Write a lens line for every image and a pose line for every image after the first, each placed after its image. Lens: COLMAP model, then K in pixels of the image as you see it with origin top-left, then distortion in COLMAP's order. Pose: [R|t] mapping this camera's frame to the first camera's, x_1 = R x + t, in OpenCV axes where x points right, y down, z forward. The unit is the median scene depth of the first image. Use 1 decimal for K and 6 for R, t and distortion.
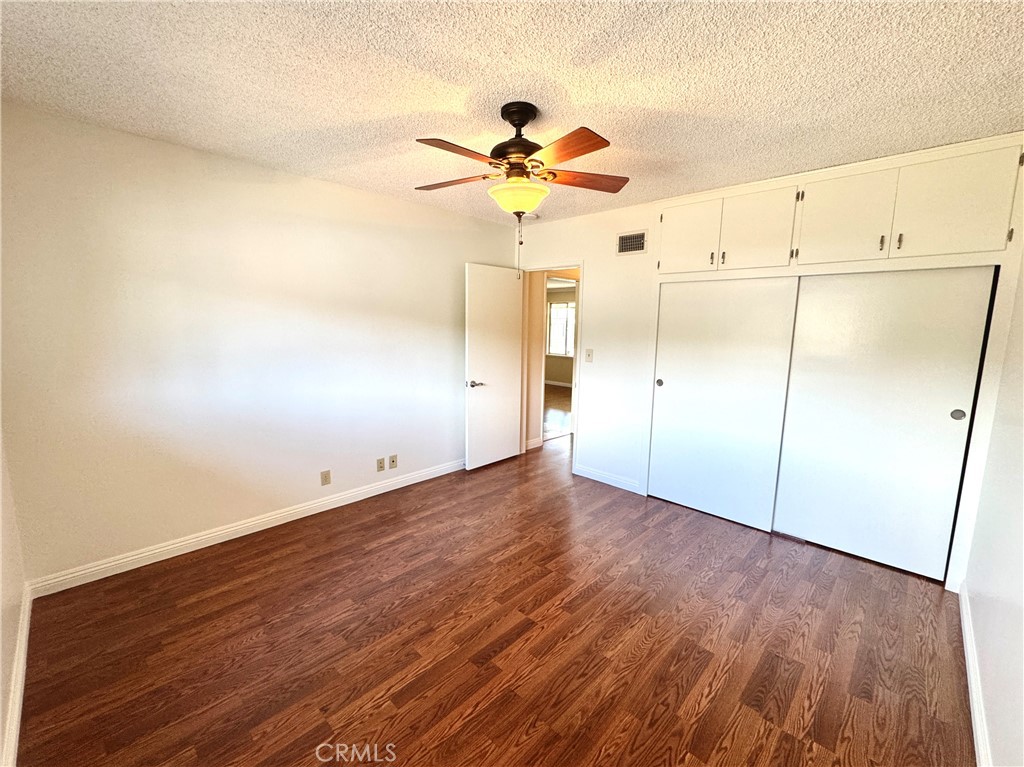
lens RADIAL K [[431.7, 0, 510.1], [0, 431.7, 384.5], [0, 0, 1]] dist [-0.001224, 0.000389]
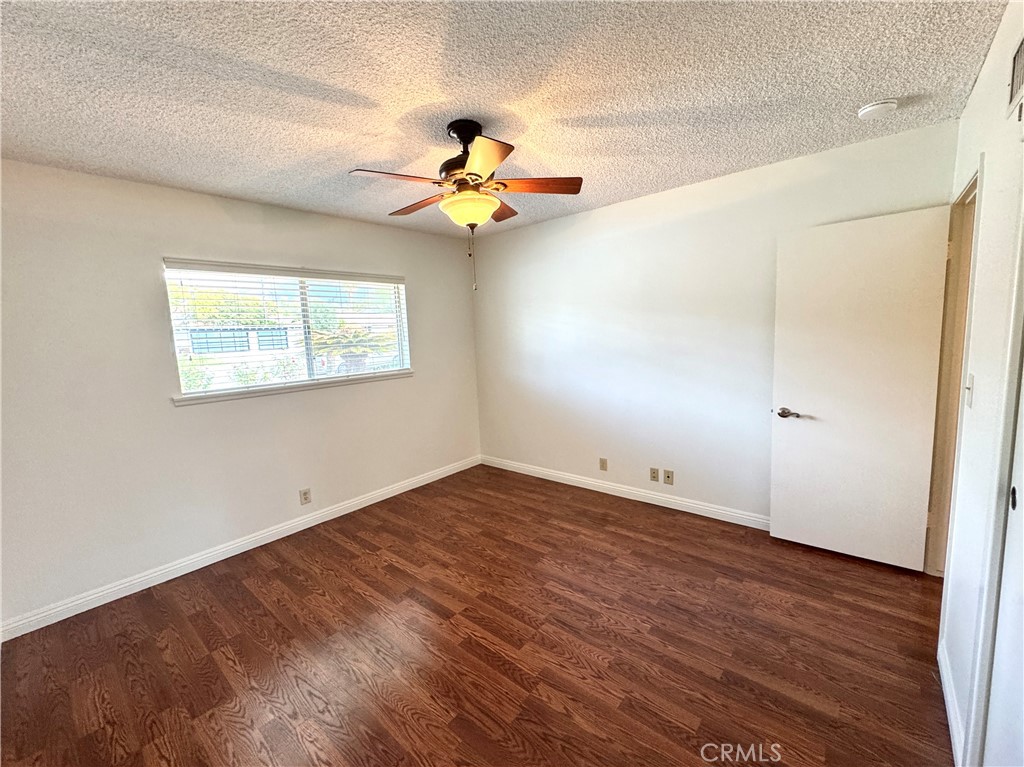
lens RADIAL K [[426.3, 0, 516.2], [0, 426.3, 383.8], [0, 0, 1]] dist [-0.001278, 0.000076]
pose [[0.054090, 0.103198, -0.993189, 0.960999], [-0.097560, 0.990432, 0.097599, -0.123250], [0.993759, 0.091617, 0.063640, 0.968117]]
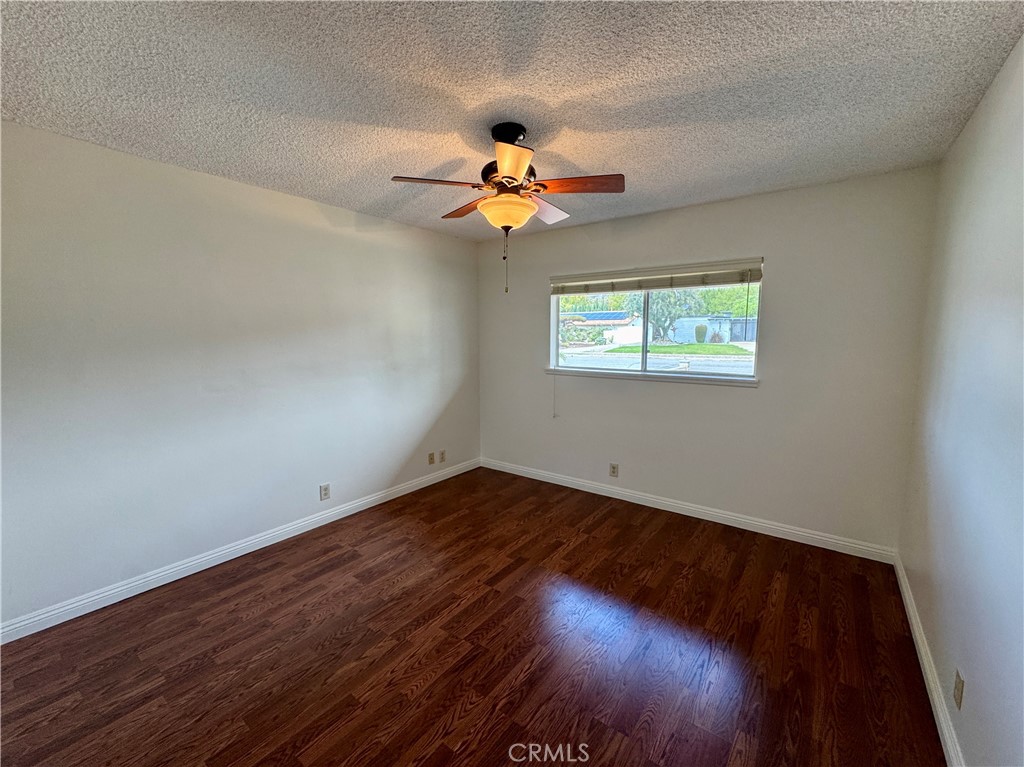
lens RADIAL K [[424.1, 0, 502.1], [0, 424.1, 386.8], [0, 0, 1]] dist [-0.000303, 0.000124]
pose [[-0.994390, -0.002057, -0.105754, 0.126390], [-0.029738, 0.964918, 0.260862, -0.264515], [0.101507, 0.262544, -0.959566, 1.844521]]
